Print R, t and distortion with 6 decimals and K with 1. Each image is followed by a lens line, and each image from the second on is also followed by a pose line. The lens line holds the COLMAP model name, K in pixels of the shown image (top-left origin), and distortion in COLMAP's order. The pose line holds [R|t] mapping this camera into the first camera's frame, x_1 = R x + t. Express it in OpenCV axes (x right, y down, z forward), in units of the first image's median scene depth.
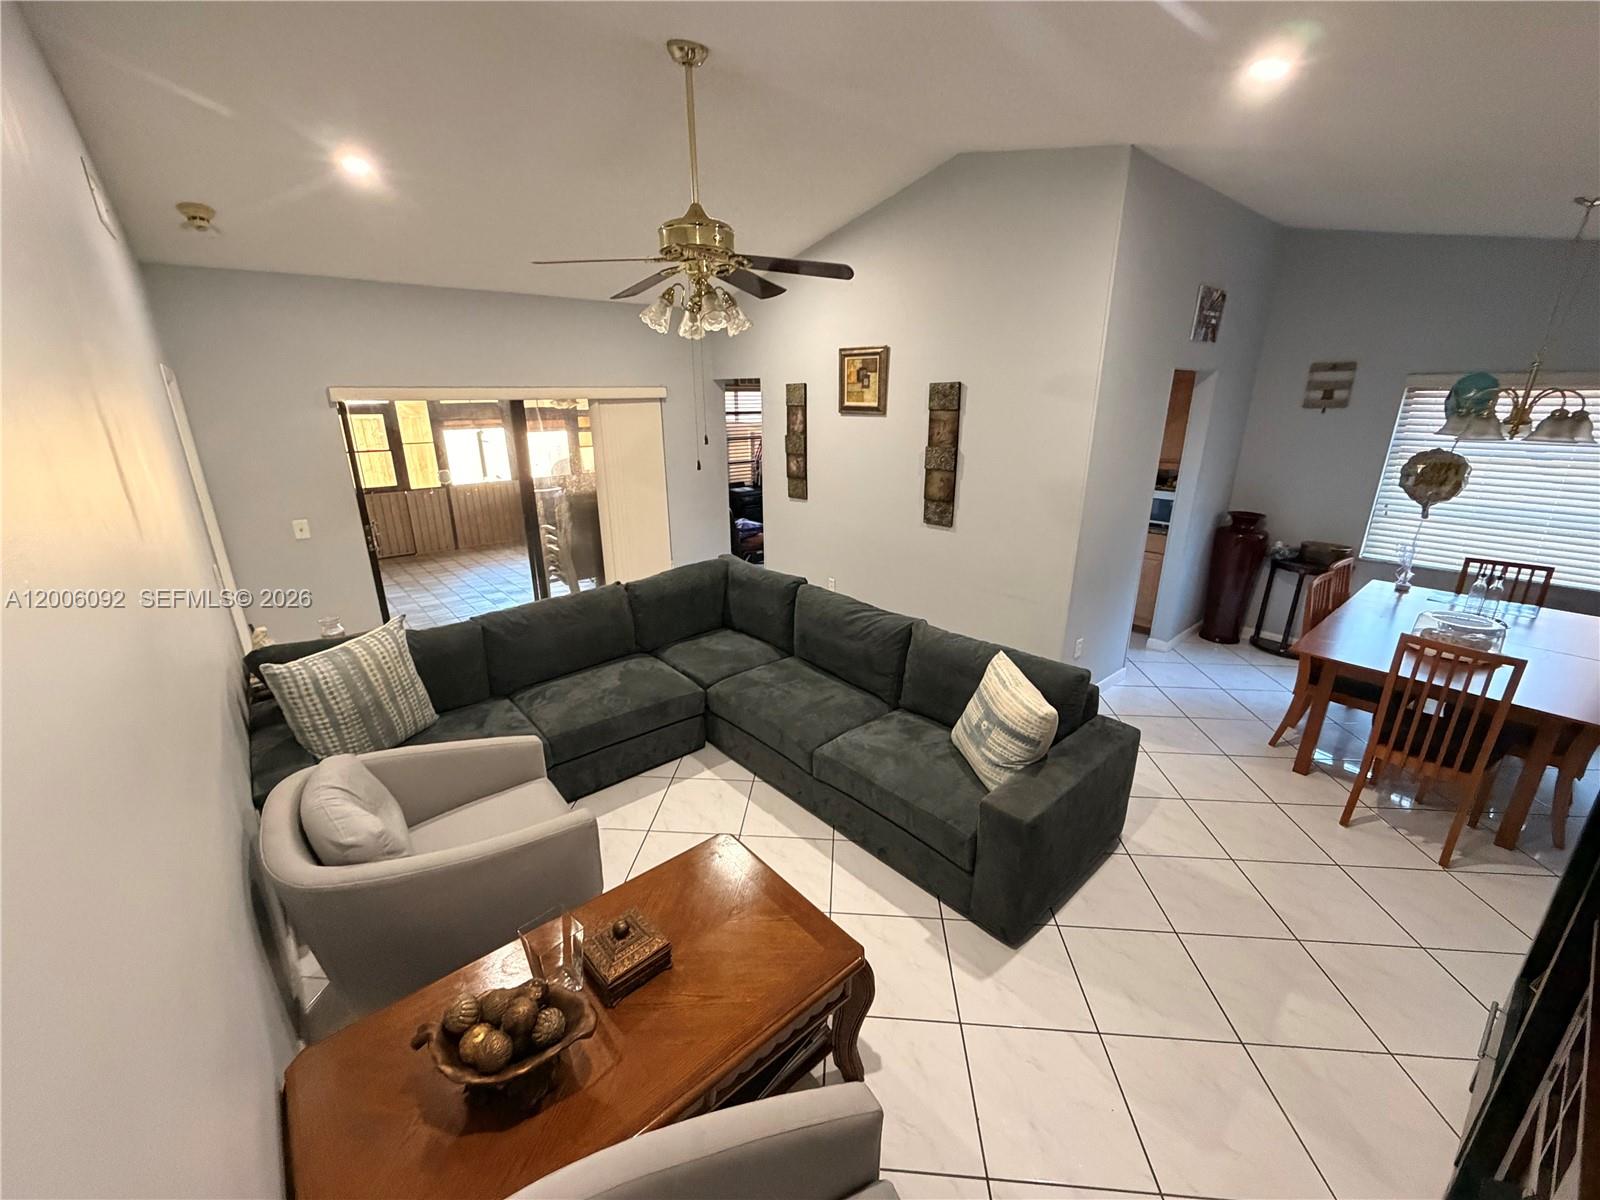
lens RADIAL K [[643.3, 0, 794.2], [0, 643.3, 600.3], [0, 0, 1]] dist [0.002061, -0.000139]
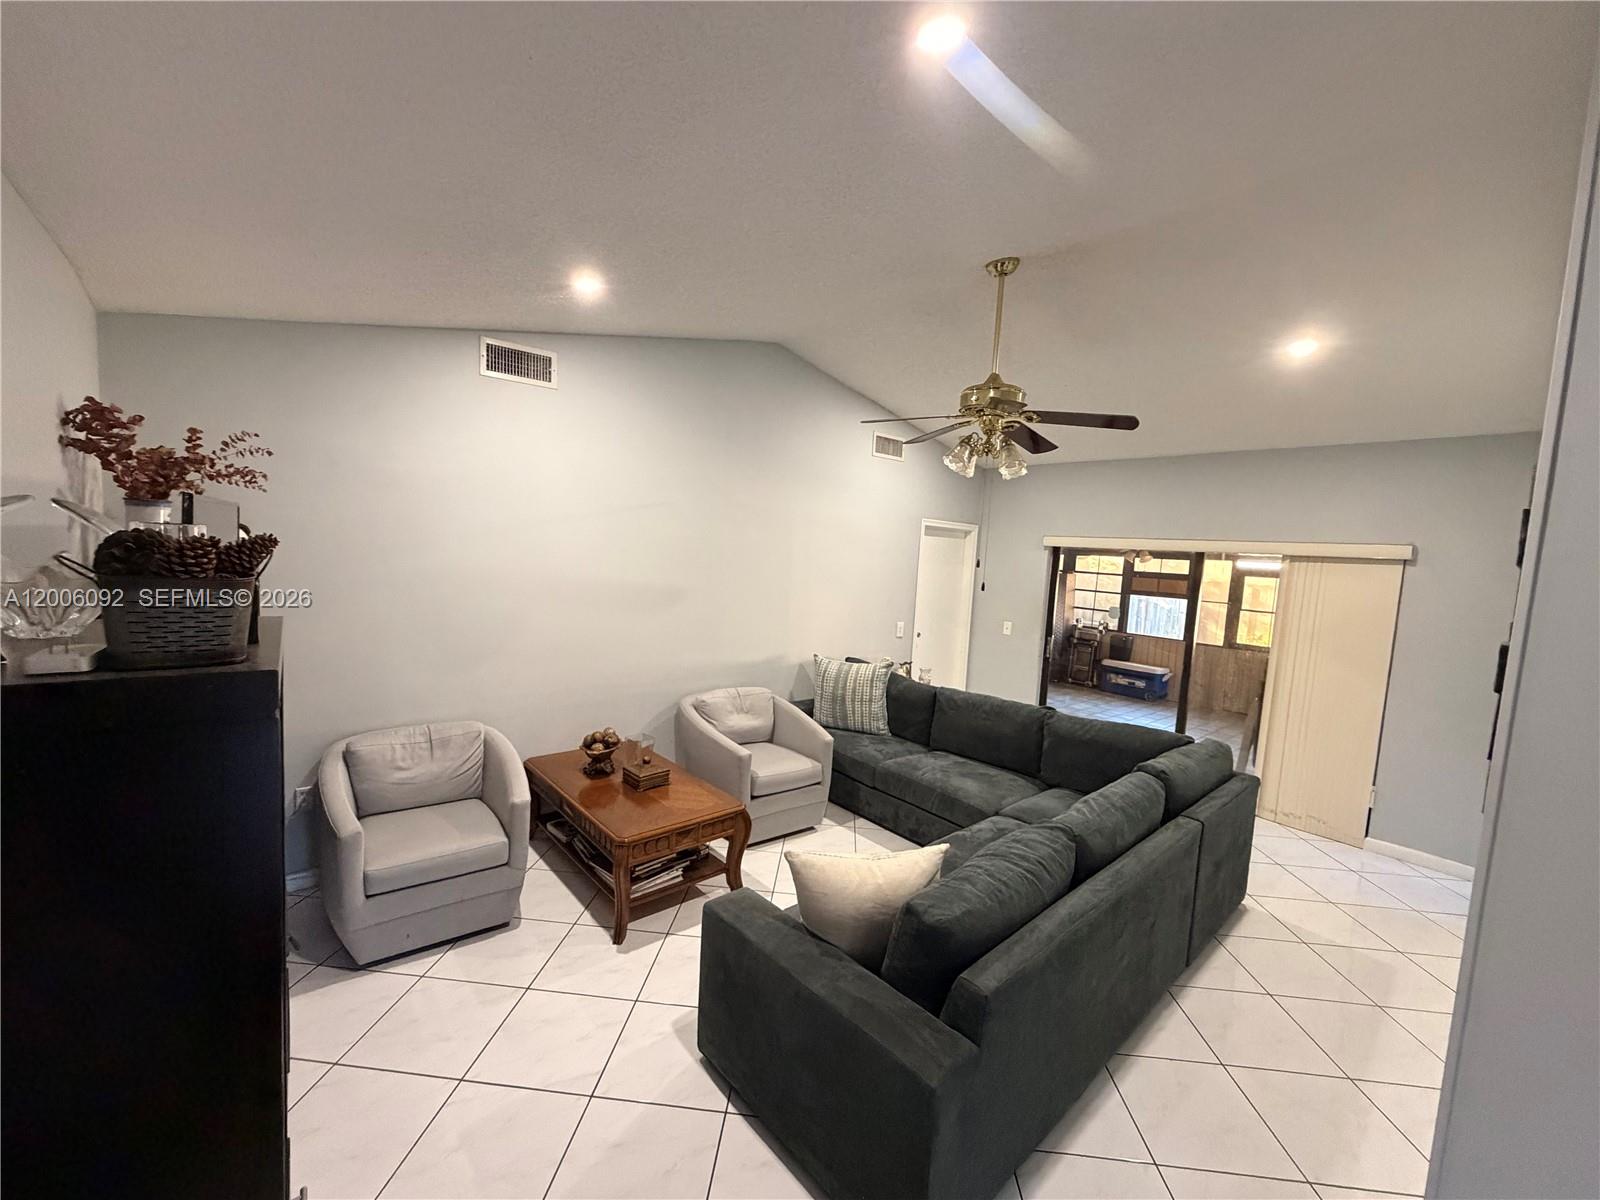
lens RADIAL K [[643.3, 0, 794.2], [0, 643.3, 600.3], [0, 0, 1]] dist [0.002061, -0.000139]
pose [[0.009232, 0.095711, -0.995366, 0.627764], [-0.359566, 0.929147, 0.086009, -0.110640], [0.933074, 0.357106, 0.042992, 0.437795]]
